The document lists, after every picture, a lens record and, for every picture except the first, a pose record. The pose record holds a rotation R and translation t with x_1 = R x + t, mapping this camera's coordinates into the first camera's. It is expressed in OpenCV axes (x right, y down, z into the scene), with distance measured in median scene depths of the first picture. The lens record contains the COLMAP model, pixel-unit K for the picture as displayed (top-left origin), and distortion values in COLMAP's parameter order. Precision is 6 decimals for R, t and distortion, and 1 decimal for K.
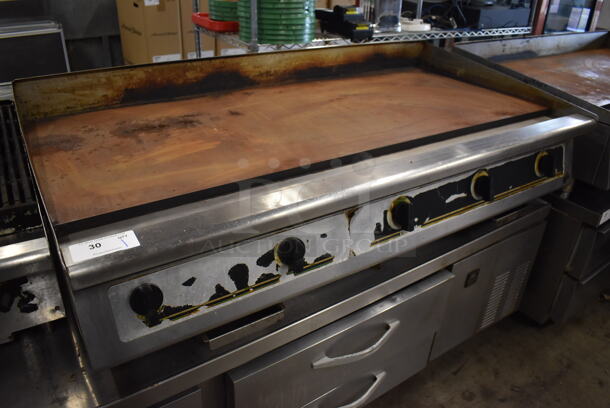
lens RADIAL K [[473.0, 0, 305.0], [0, 473.0, 204.0], [0, 0, 1]] dist [-0.100709, 0.012508]
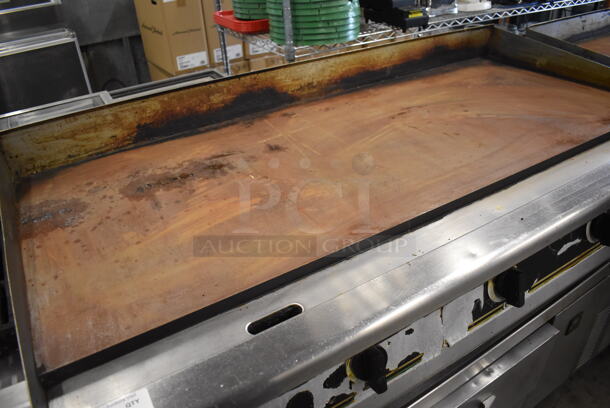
lens RADIAL K [[473.0, 0, 305.0], [0, 473.0, 204.0], [0, 0, 1]] dist [-0.100709, 0.012508]
pose [[0.995059, -0.057987, -0.080592, -0.039331], [0.061807, 0.997040, 0.045739, -0.131331], [0.077701, -0.050494, 0.995697, 0.206535]]
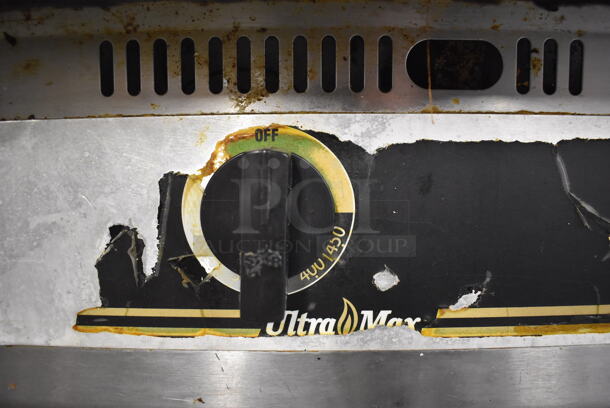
lens RADIAL K [[473.0, 0, 305.0], [0, 473.0, 204.0], [0, 0, 1]] dist [-0.100709, 0.012508]
pose [[0.821744, 0.155940, -0.548105, 0.266665], [-0.237943, 0.967865, -0.081371, 0.023134], [0.517802, 0.197283, 0.832442, 0.709606]]
